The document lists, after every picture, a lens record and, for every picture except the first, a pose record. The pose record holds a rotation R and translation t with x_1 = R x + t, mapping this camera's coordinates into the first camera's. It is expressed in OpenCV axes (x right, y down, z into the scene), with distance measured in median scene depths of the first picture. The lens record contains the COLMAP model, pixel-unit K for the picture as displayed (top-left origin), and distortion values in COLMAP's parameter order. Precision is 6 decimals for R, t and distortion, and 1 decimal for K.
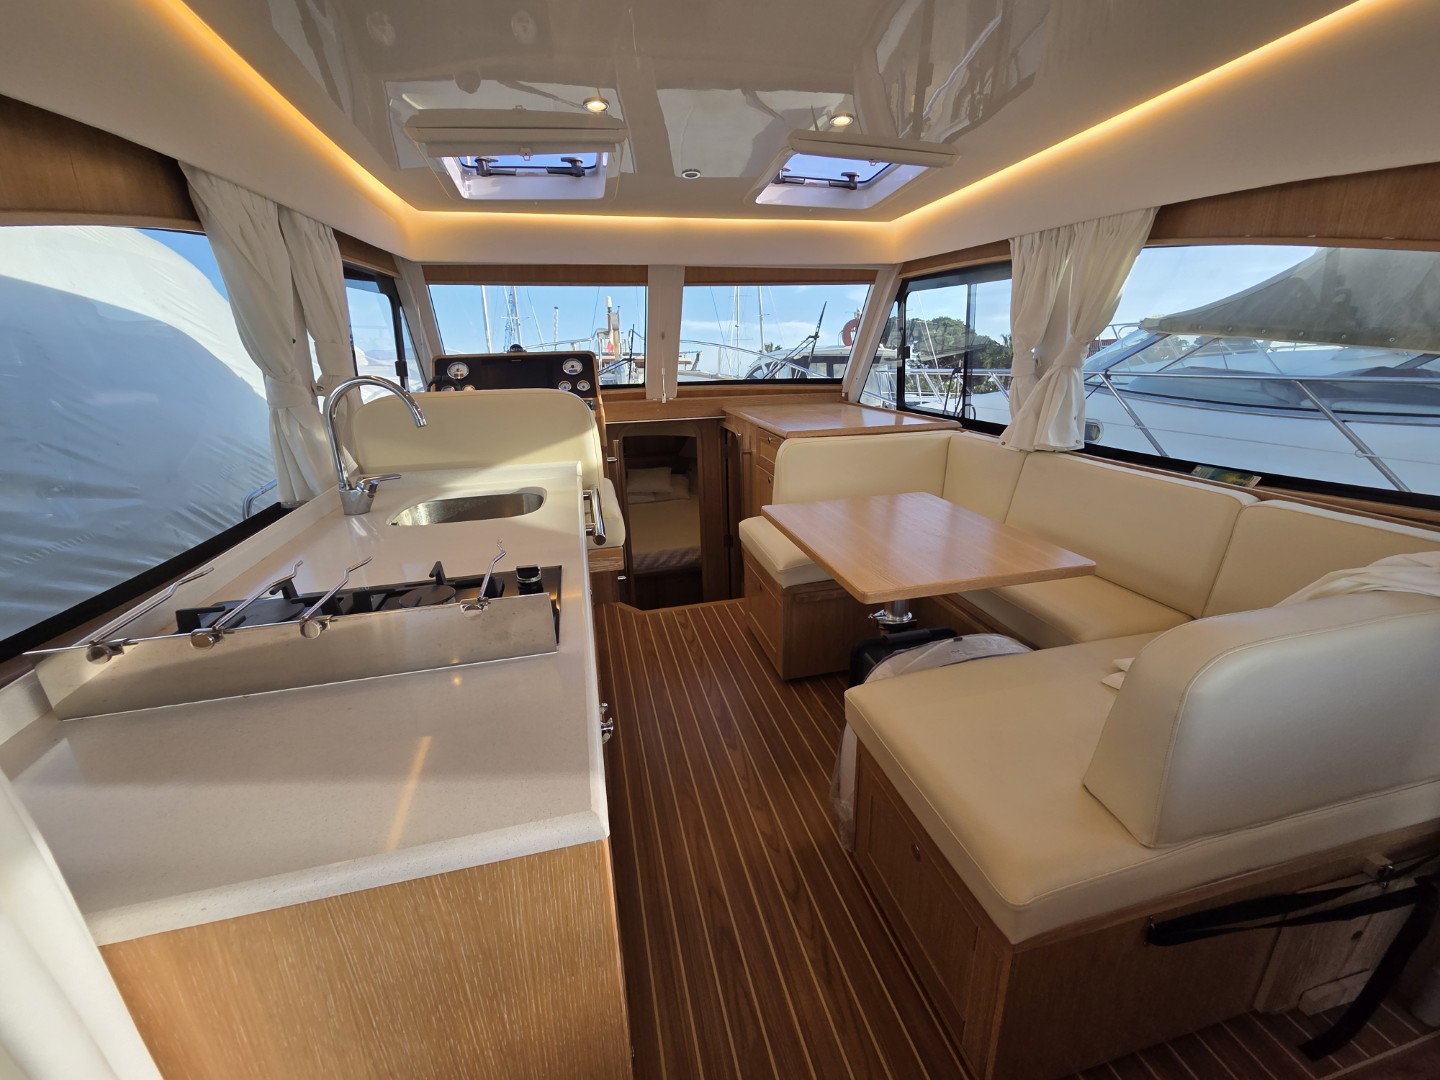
lens RADIAL K [[588.2, 0, 720.0], [0, 588.2, 540.0], [0, 0, 1]] dist [-0.000175, -0.000428]
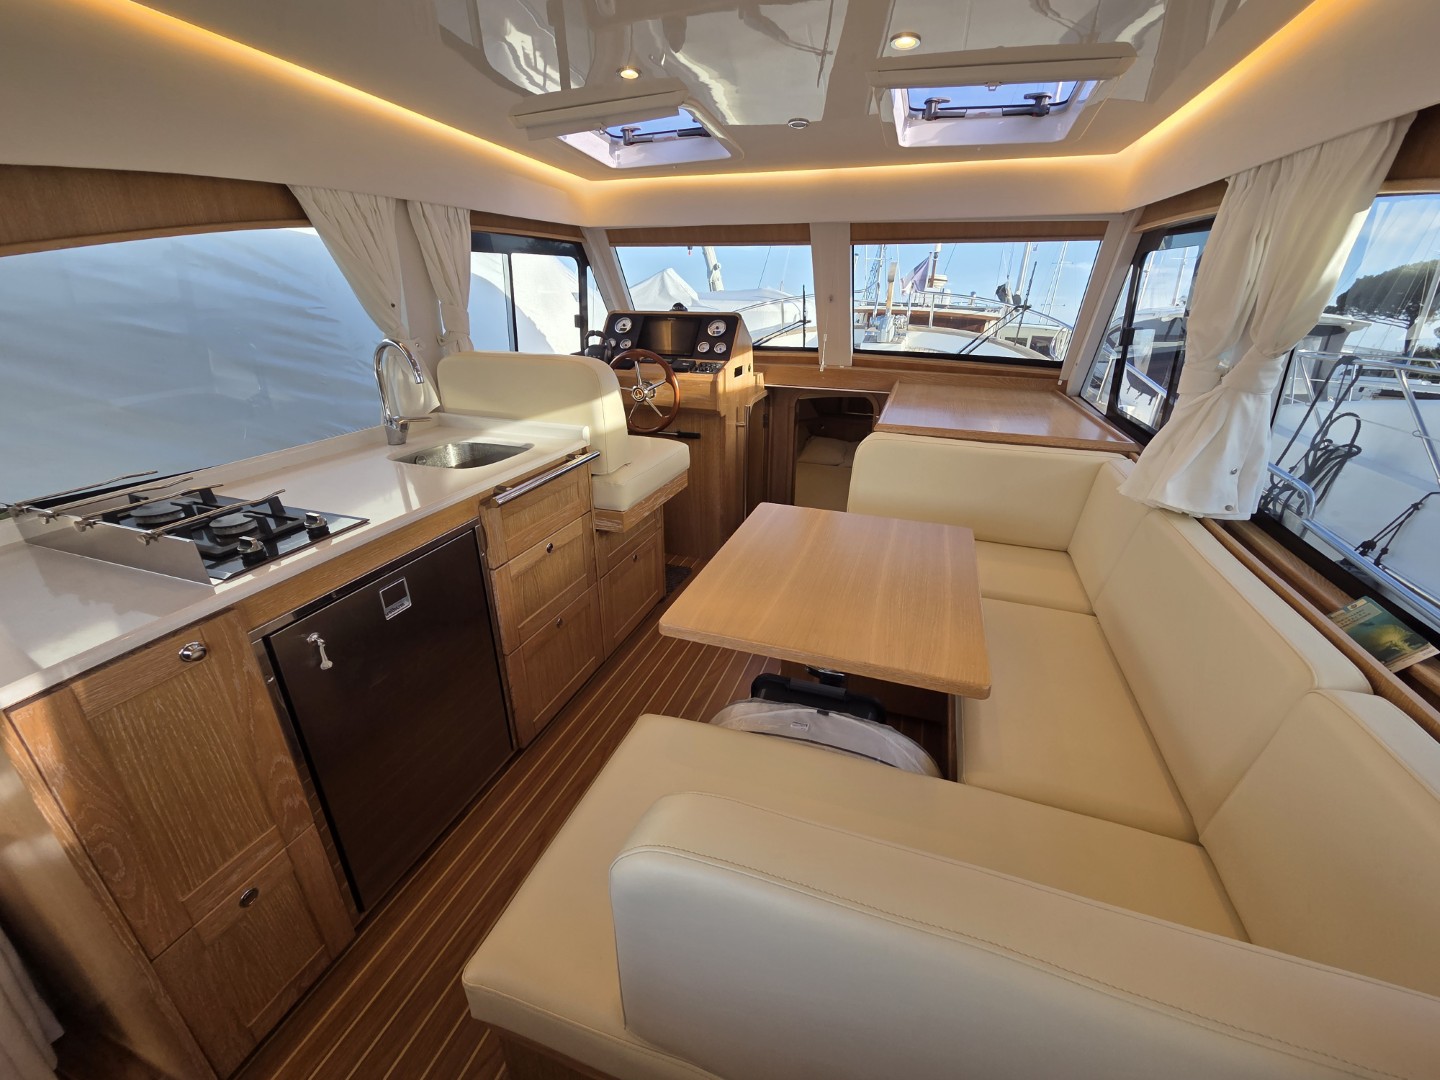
lens RADIAL K [[582.6, 0, 721.8], [0, 582.6, 536.3], [0, 0, 1]] dist [-0.000118, 0.000529]
pose [[0.839446, 0.240231, -0.487463, 0.379791], [-0.198658, 0.970558, 0.136205, -0.093734], [0.505832, -0.017498, 0.862455, 0.140108]]
